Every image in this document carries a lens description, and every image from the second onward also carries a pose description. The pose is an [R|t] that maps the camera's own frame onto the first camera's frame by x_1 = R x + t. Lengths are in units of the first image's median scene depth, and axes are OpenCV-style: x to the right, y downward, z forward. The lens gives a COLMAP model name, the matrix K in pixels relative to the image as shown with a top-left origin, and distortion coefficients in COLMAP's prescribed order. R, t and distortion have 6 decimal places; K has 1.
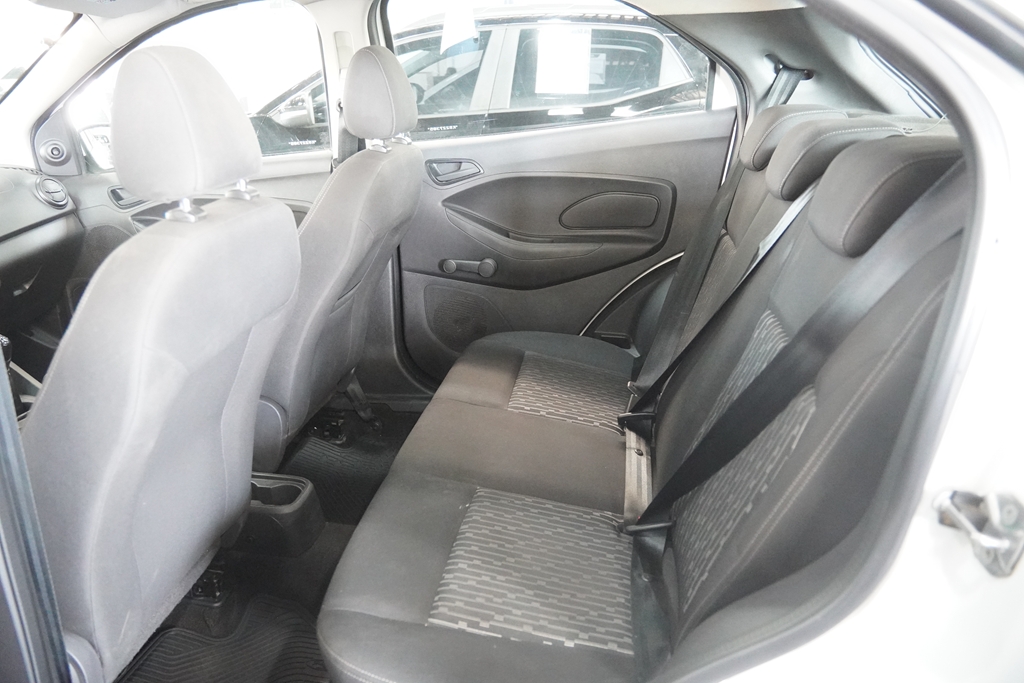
lens RADIAL K [[783.8, 0, 518.6], [0, 783.8, 343.5], [0, 0, 1]] dist [-0.113175, 0.075551]
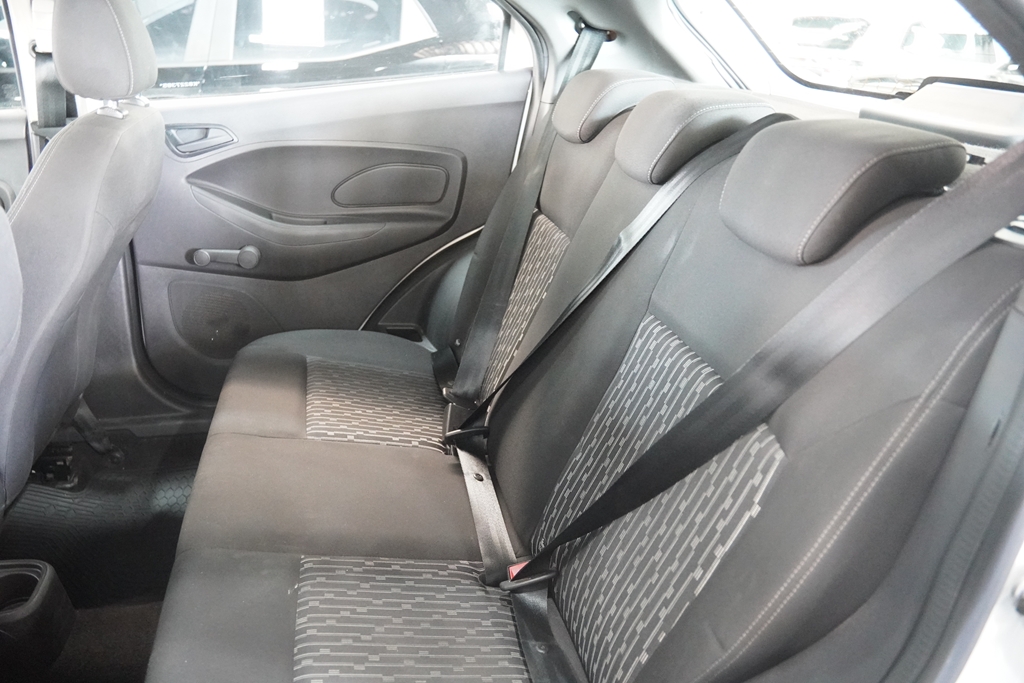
lens RADIAL K [[783.8, 0, 513.6], [0, 783.8, 344.5], [0, 0, 1]] dist [-0.113175, 0.075551]
pose [[0.935672, -0.076595, 0.344458, -0.077836], [0.057399, 0.996194, 0.065602, -0.049601], [-0.348171, -0.041610, 0.936507, 0.157394]]
